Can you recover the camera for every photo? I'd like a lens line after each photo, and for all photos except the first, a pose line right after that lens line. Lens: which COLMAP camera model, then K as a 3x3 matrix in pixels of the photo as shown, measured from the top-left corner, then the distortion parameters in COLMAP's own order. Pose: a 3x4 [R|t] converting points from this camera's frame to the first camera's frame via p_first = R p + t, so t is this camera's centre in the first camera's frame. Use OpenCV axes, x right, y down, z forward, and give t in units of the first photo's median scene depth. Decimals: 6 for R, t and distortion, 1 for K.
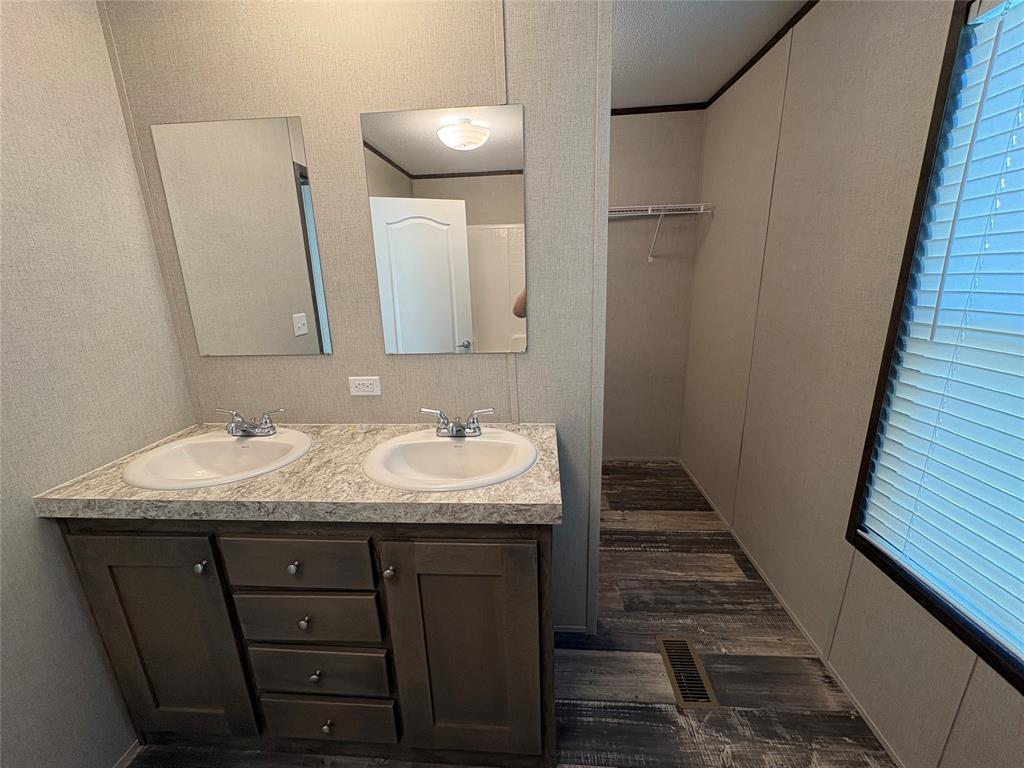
lens RADIAL K [[407.5, 0, 513.9], [0, 407.5, 381.9], [0, 0, 1]] dist [-0.000974, 0.000453]
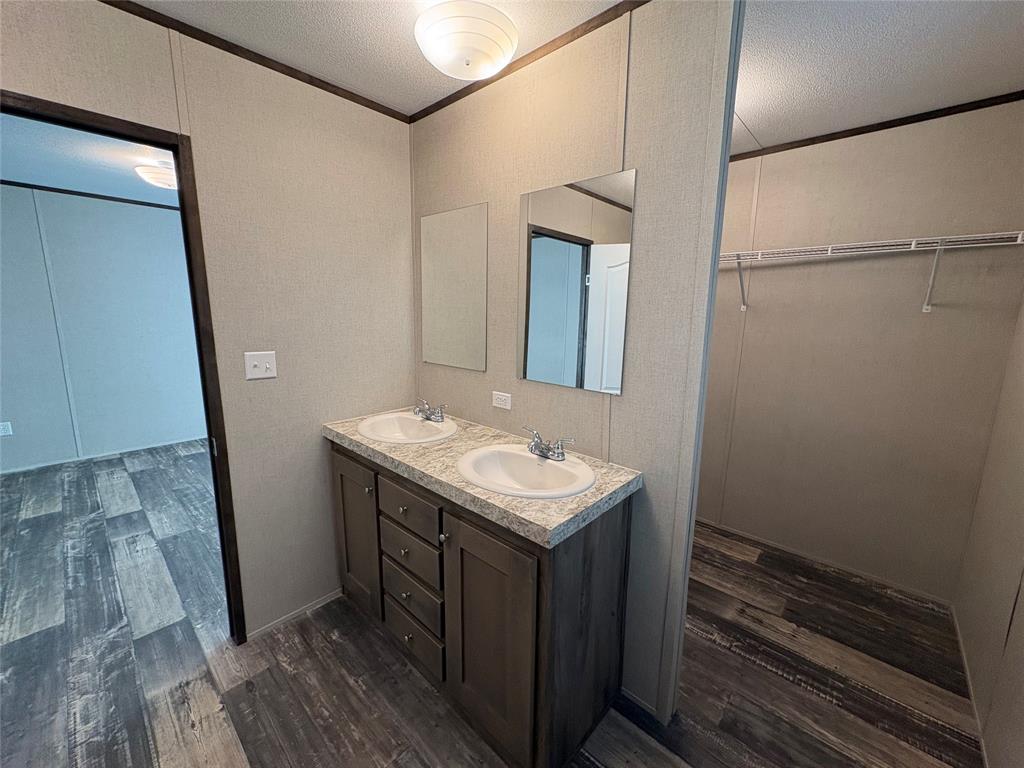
lens RADIAL K [[407.5, 0, 513.9], [0, 407.5, 381.9], [0, 0, 1]] dist [-0.000974, 0.000453]
pose [[0.782559, 0.150157, -0.604197, 0.442754], [-0.196717, 0.980397, -0.011138, -0.041423], [0.590681, 0.127572, 0.796757, 0.012473]]
